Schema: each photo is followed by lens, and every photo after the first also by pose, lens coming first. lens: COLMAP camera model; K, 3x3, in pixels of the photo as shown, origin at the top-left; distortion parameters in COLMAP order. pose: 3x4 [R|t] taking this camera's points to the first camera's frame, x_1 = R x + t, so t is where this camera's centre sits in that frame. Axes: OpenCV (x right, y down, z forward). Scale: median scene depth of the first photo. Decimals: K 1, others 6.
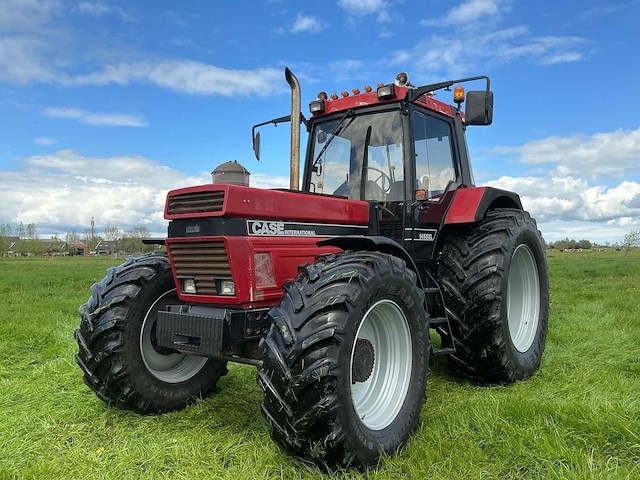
lens RADIAL K [[537.3, 0, 316.3], [0, 537.3, 239.4], [0, 0, 1]] dist [0.133568, -0.270395]
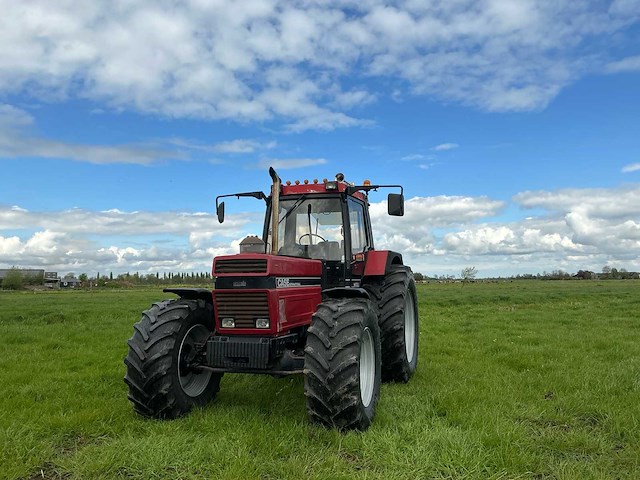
lens RADIAL K [[537.3, 0, 316.3], [0, 537.3, 239.4], [0, 0, 1]] dist [0.133568, -0.270395]
pose [[0.940617, 0.026556, 0.338429, -0.501453], [-0.006692, 0.998192, -0.059728, -0.050374], [-0.339403, 0.053917, 0.939095, -0.435675]]
